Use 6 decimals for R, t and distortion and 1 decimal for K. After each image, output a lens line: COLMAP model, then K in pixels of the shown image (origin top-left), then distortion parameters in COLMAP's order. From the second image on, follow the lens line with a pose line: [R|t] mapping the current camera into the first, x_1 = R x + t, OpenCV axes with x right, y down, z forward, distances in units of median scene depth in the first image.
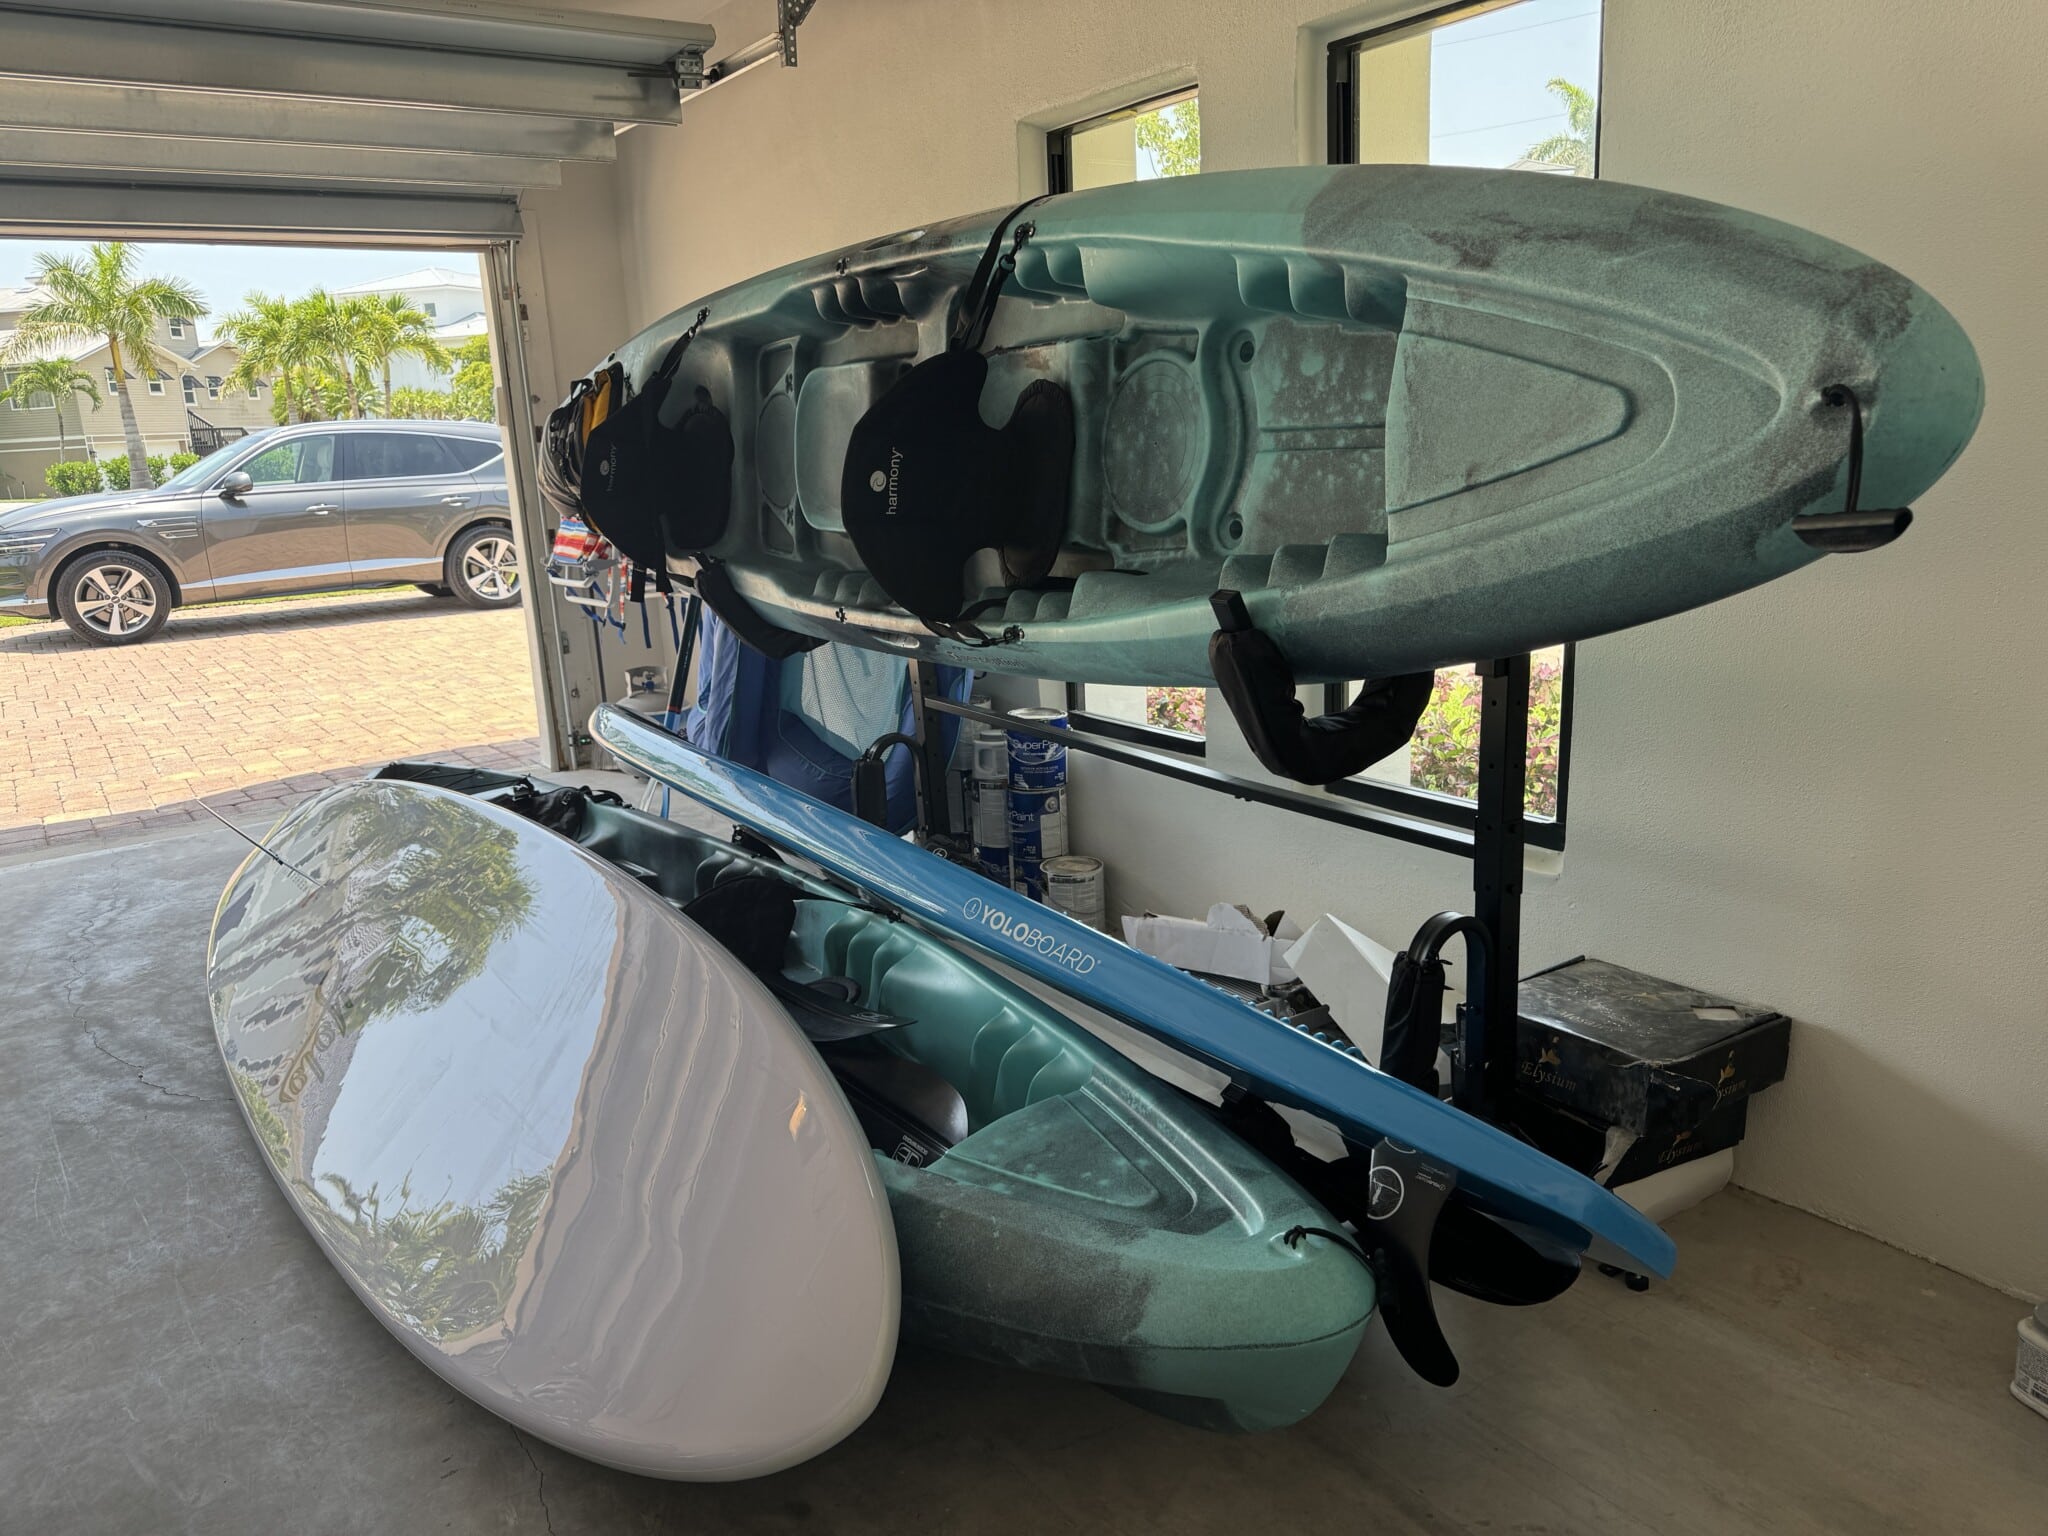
lens RADIAL K [[1451.9, 0, 1022.7], [0, 1451.9, 768.6], [0, 0, 1]] dist [-0.000899, -0.000667]
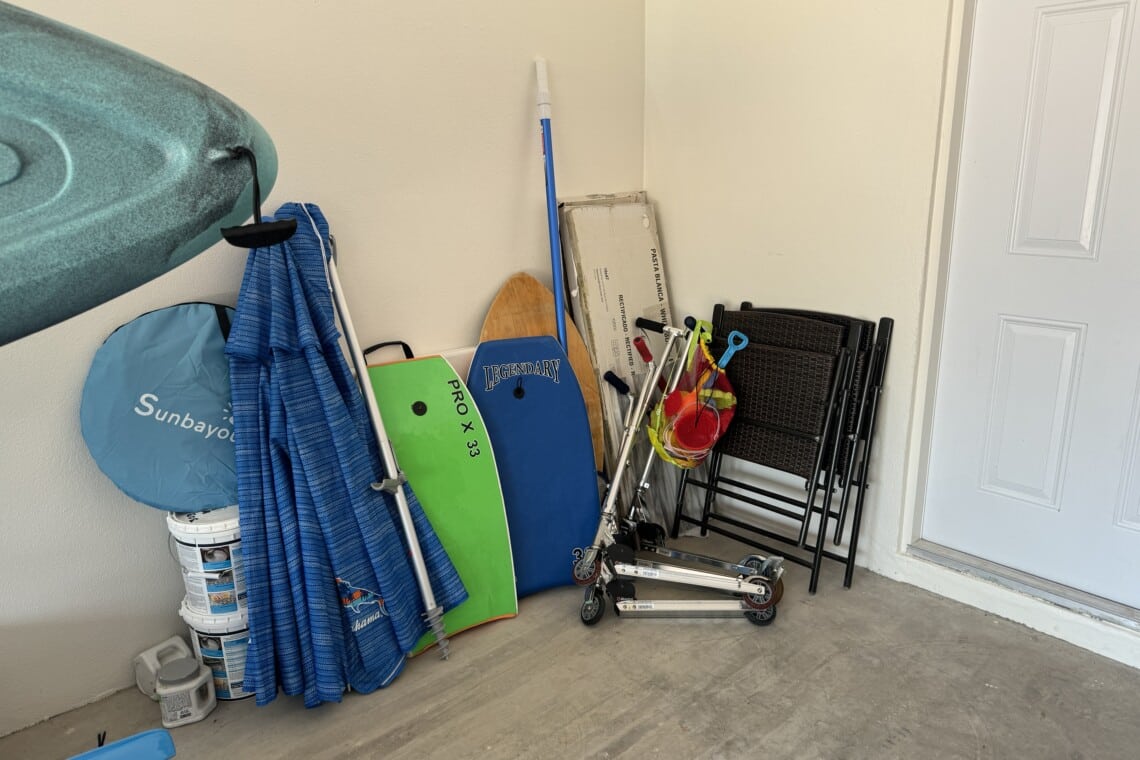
lens RADIAL K [[808.0, 0, 568.9], [0, 808.0, 381.8], [0, 0, 1]] dist [-0.005077, -0.002197]
pose [[-0.143763, -0.207651, 0.967581, -0.384097], [0.251551, 0.937955, 0.238668, -0.122556], [-0.957107, 0.277708, -0.082609, 0.700423]]
